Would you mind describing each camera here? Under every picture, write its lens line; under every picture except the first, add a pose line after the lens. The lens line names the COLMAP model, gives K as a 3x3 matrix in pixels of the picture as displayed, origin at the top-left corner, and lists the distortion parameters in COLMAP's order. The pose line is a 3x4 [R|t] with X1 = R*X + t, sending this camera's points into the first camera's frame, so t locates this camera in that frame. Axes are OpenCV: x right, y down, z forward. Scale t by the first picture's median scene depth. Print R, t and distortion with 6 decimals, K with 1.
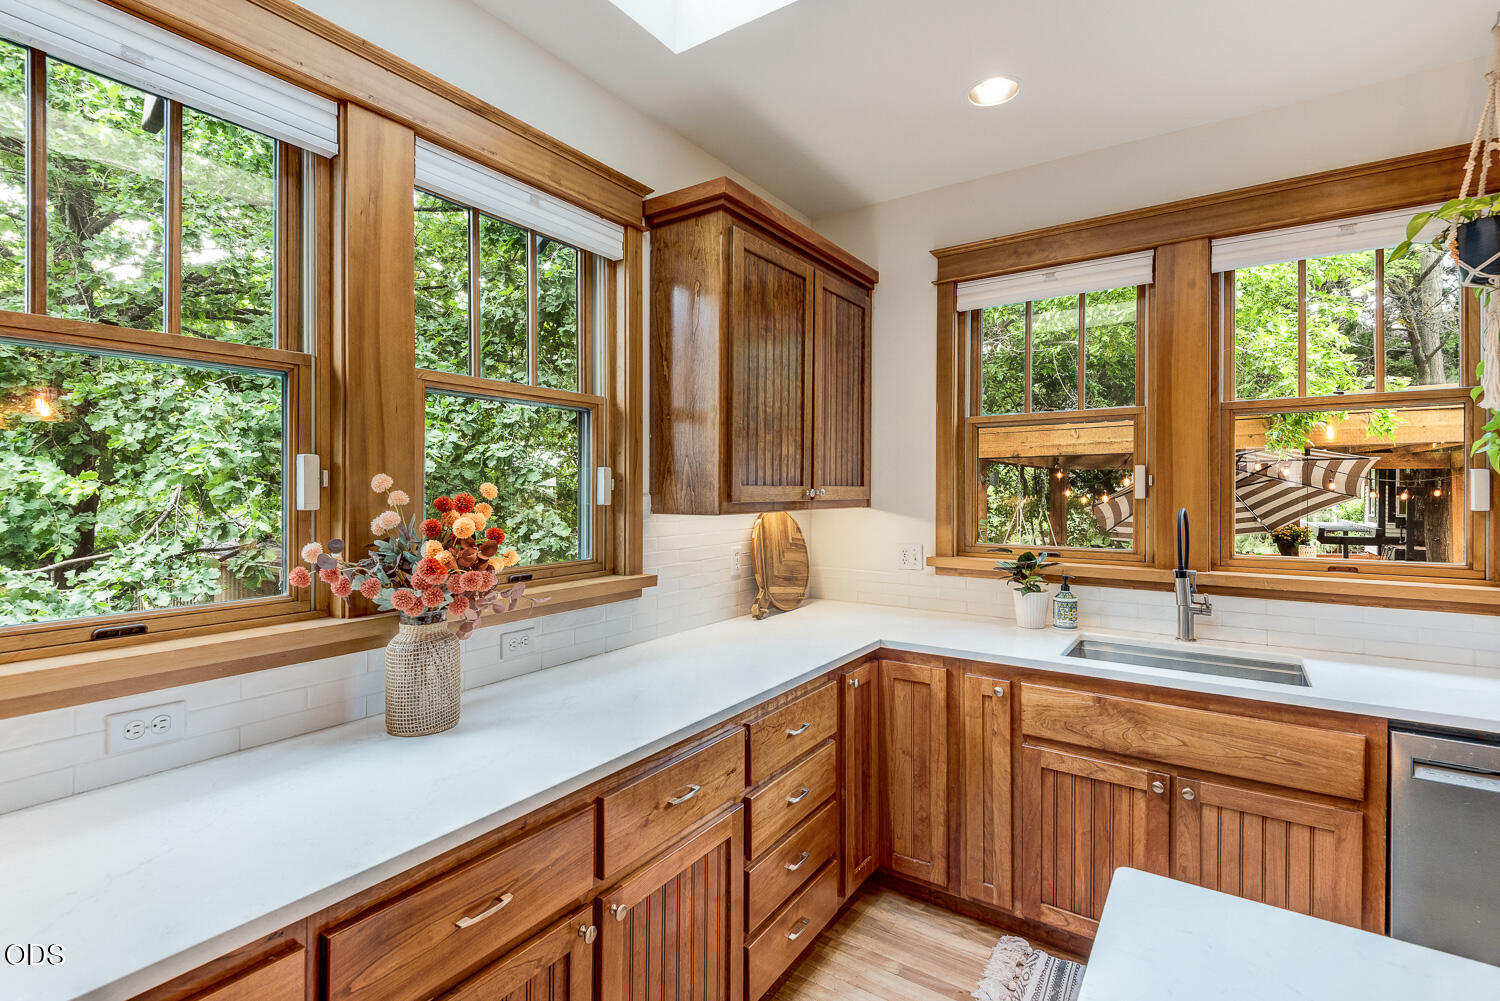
lens RADIAL K [[697.3, 0, 748.1], [0, 697.3, 487.7], [0, 0, 1]] dist [0.033394, -0.023340]
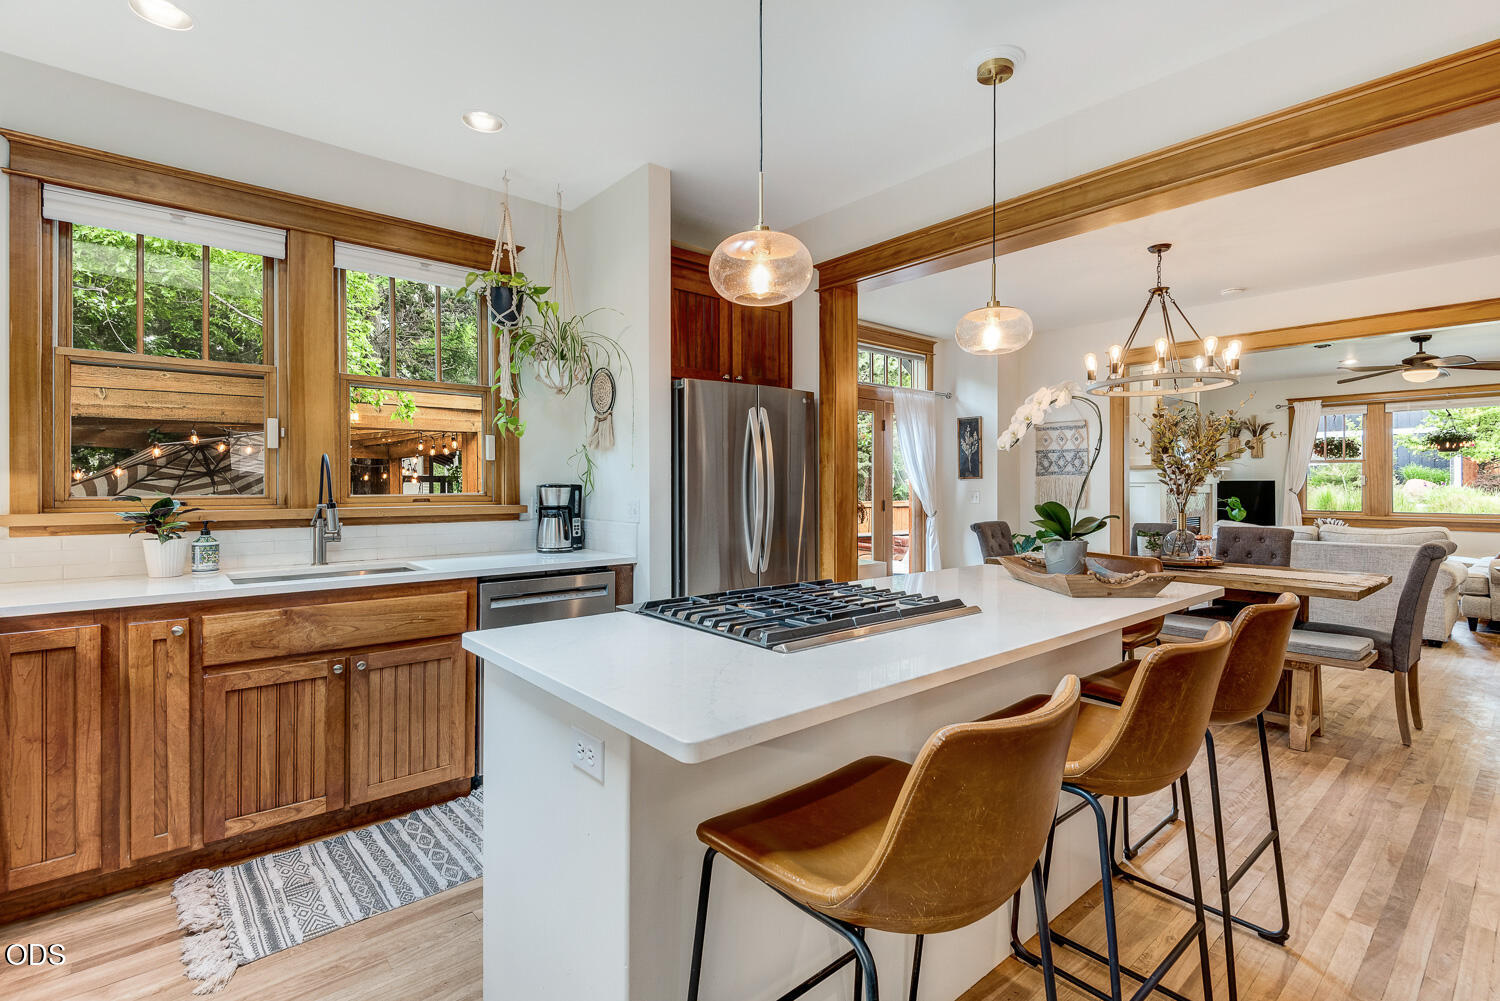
lens RADIAL K [[697.3, 0, 748.1], [0, 697.3, 487.7], [0, 0, 1]] dist [0.033394, -0.023340]
pose [[0.256660, 0.000798, 0.966501, -0.382282], [0.000544, 0.999999, -0.000970, 0.091570], [-0.966502, 0.000775, 0.256659, -0.020377]]
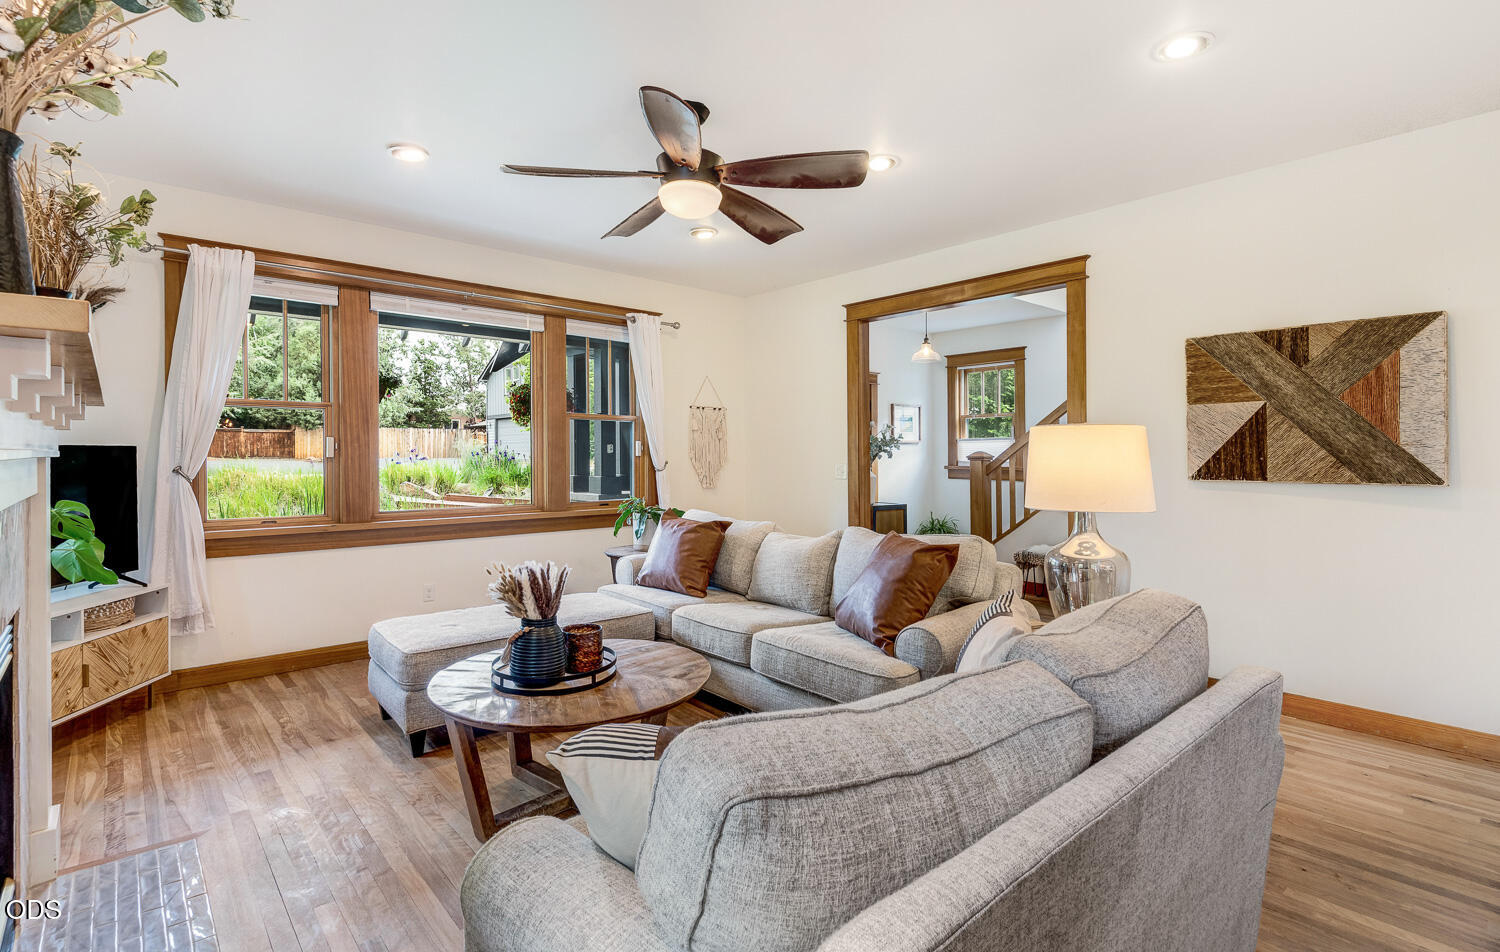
lens RADIAL K [[703.2, 0, 750.0], [0, 703.2, 476.0], [0, 0, 1]] dist [-0.000303, -0.000147]
pose [[-0.971109, -0.007667, 0.238512, 2.848656], [-0.002449, 0.999751, 0.022166, 0.078507], [-0.238623, 0.020942, -0.970887, -0.800504]]
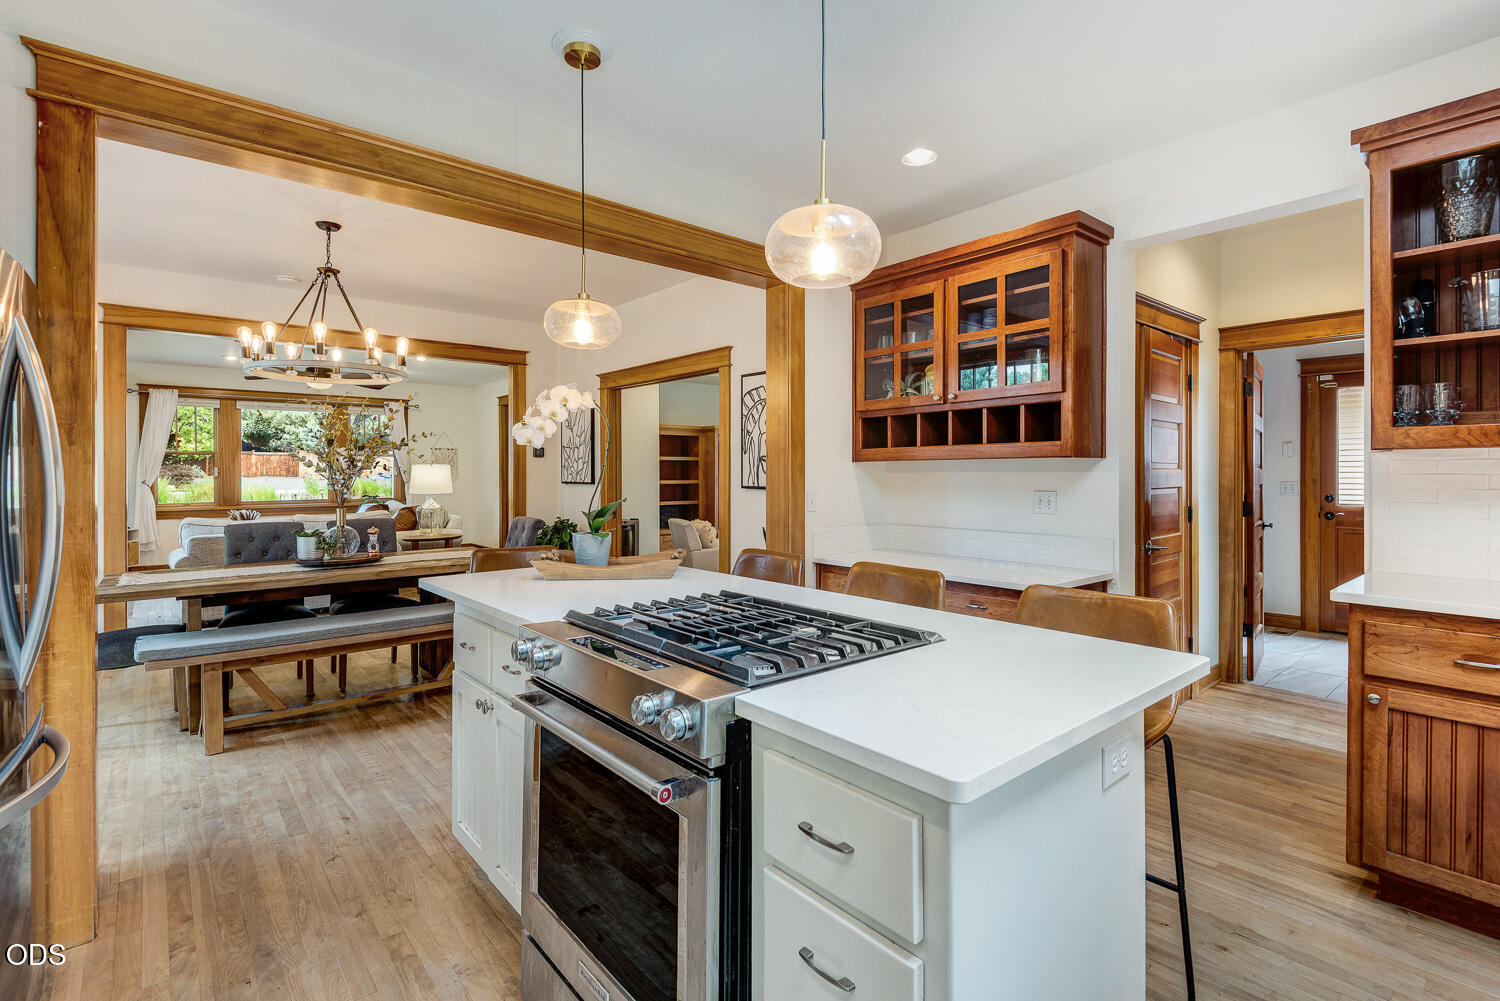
lens RADIAL K [[697.3, 0, 748.1], [0, 697.3, 487.7], [0, 0, 1]] dist [0.033394, -0.023340]
pose [[-0.960029, -0.003366, 0.279879, 0.177665], [0.000737, 0.999894, 0.014552, 0.084269], [-0.279898, 0.014177, -0.959925, 0.777755]]
